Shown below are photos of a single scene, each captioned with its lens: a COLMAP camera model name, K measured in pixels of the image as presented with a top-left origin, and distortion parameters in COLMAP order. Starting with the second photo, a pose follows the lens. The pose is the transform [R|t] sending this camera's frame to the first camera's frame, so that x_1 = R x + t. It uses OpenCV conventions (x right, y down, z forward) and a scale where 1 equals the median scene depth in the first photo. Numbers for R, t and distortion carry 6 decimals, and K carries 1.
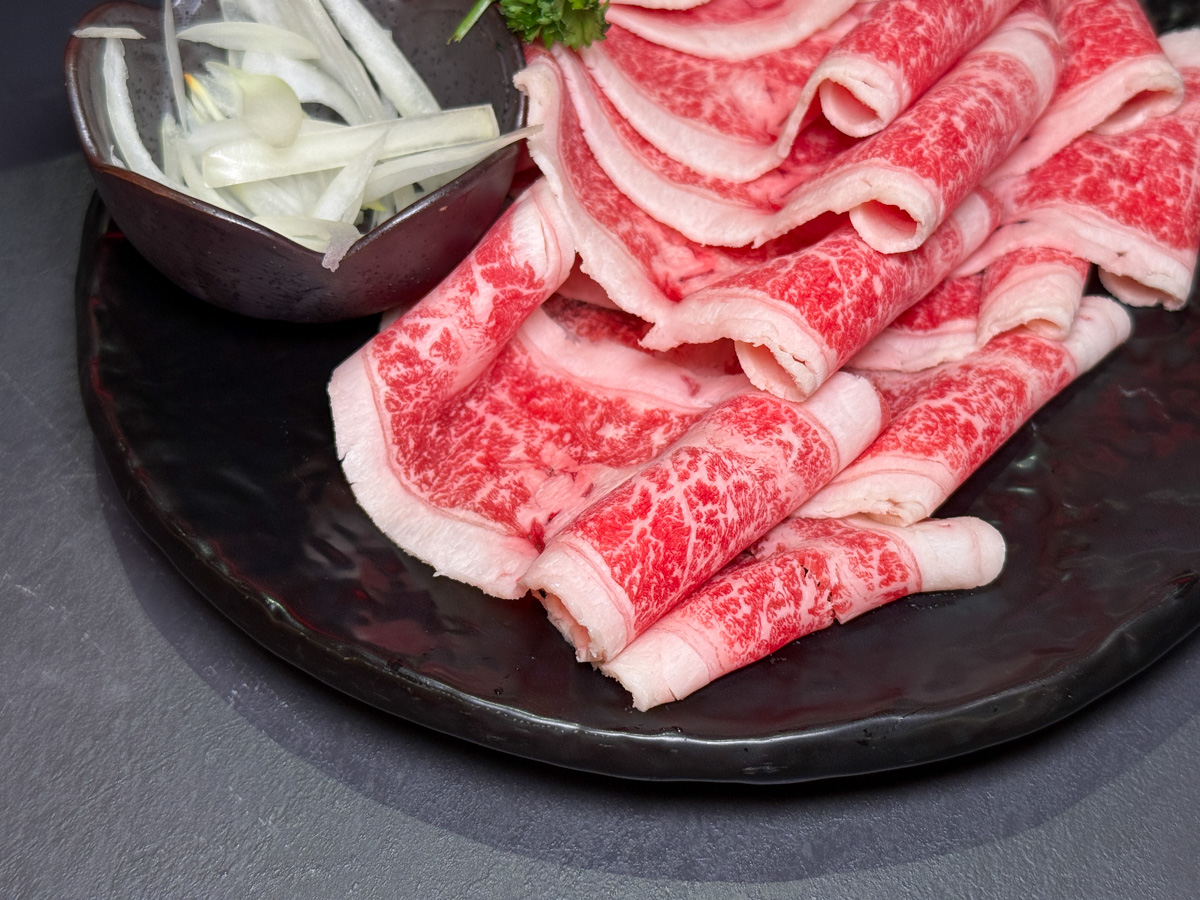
lens RADIAL K [[1683.1, 0, 600.0], [0, 1683.1, 450.0], [0, 0, 1]] dist [0.053308, -0.277332]
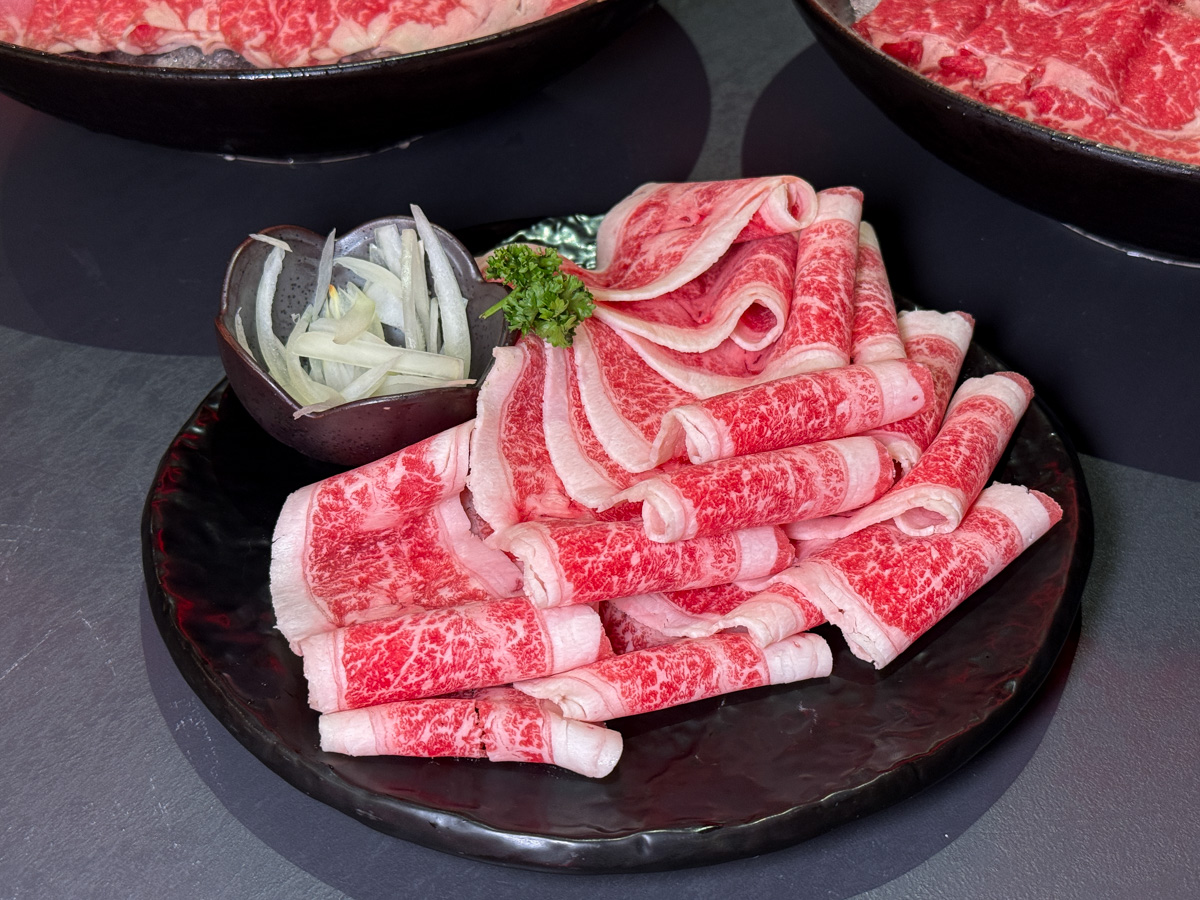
lens RADIAL K [[1630.4, 0, 600.0], [0, 1630.4, 450.0], [0, 0, 1]] dist [-0.001402, -0.023542]
pose [[0.886948, 0.327571, -0.325607, 0.533432], [-0.379549, 0.918645, -0.109699, -0.019831], [0.263183, 0.220881, 0.939120, -0.295473]]
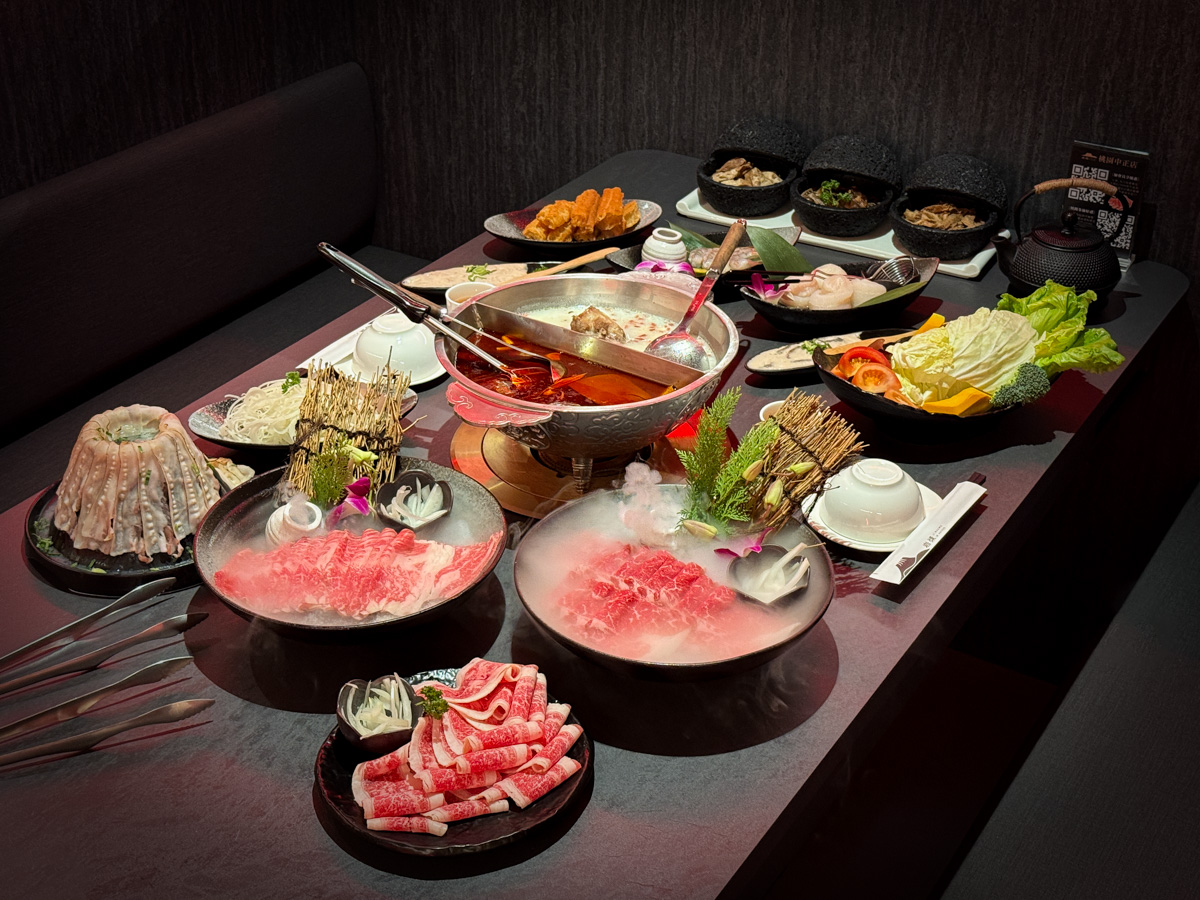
lens RADIAL K [[1683.1, 0, 600.0], [0, 1683.1, 450.0], [0, 0, 1]] dist [0.053308, -0.277332]
pose [[0.890189, 0.251953, -0.379582, 2.172919], [-0.373503, 0.880681, -0.291369, 0.338498], [0.260880, 0.401148, 0.878078, -3.644563]]
